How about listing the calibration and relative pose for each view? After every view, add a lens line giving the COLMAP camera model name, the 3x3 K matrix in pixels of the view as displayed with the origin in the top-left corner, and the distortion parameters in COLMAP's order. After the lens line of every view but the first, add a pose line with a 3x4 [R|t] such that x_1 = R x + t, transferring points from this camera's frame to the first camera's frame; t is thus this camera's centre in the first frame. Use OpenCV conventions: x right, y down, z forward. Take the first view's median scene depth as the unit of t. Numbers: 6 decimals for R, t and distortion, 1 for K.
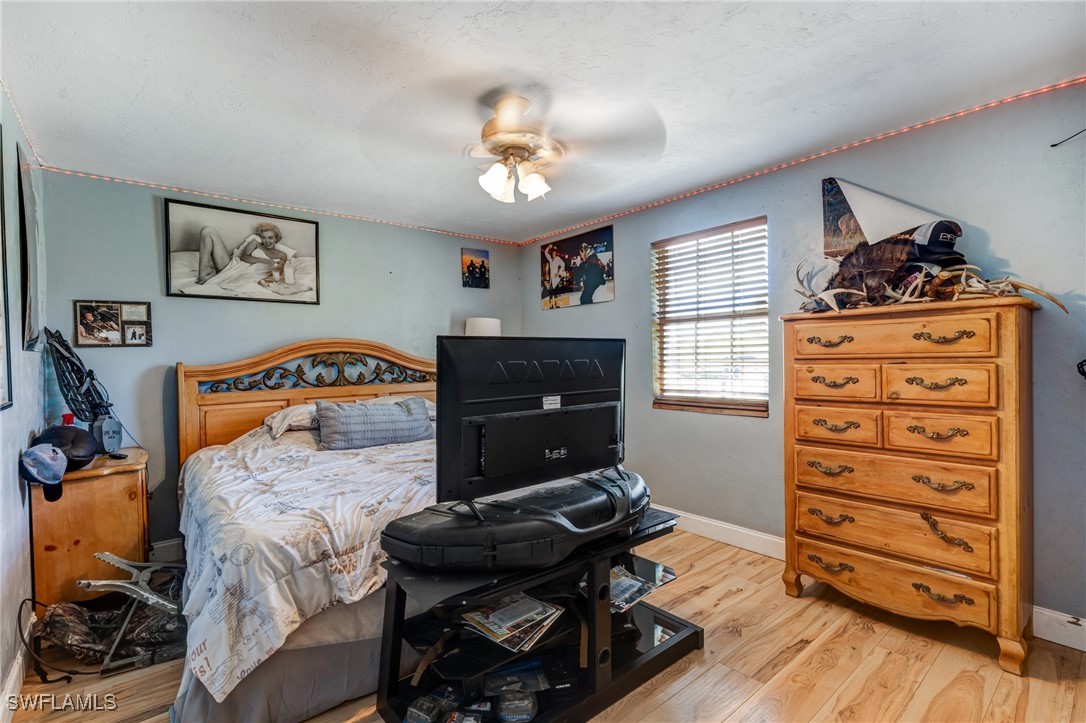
lens RADIAL K [[500.4, 0, 545.7], [0, 500.4, 360.9], [0, 0, 1]] dist [-0.003316, 0.000614]
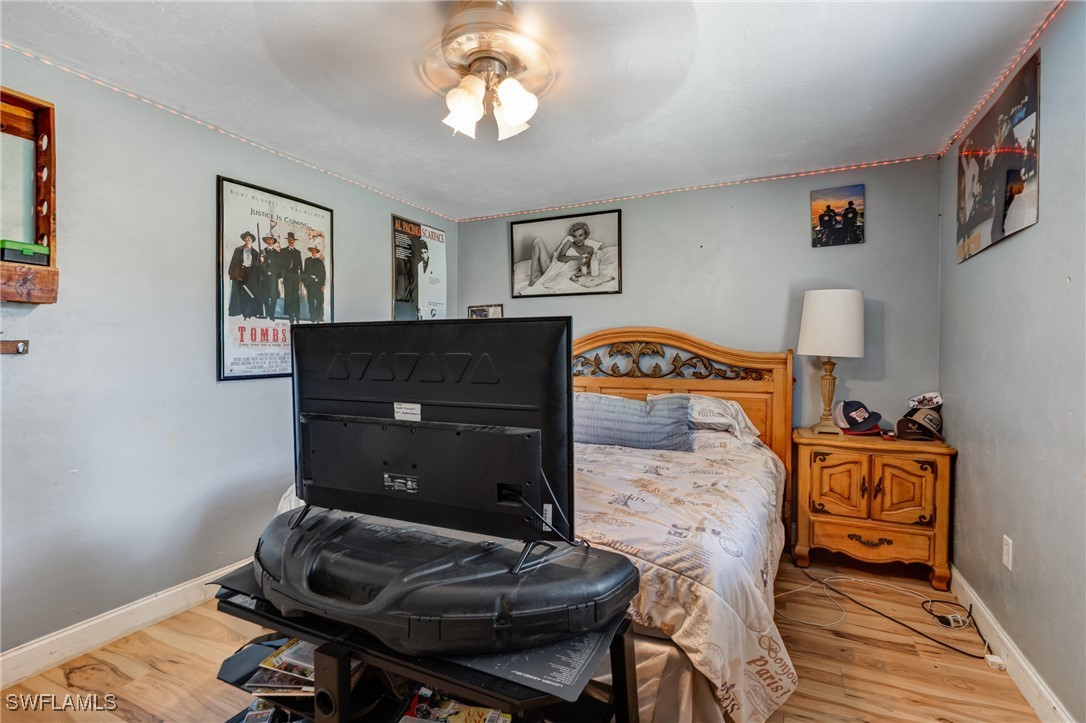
lens RADIAL K [[500.4, 0, 545.9], [0, 500.4, 359.4], [0, 0, 1]] dist [-0.003316, 0.000614]
pose [[0.419532, 0.030364, -0.907233, 0.389592], [-0.015129, 0.999535, 0.026457, -0.006863], [0.907615, 0.002626, 0.419796, 0.464834]]
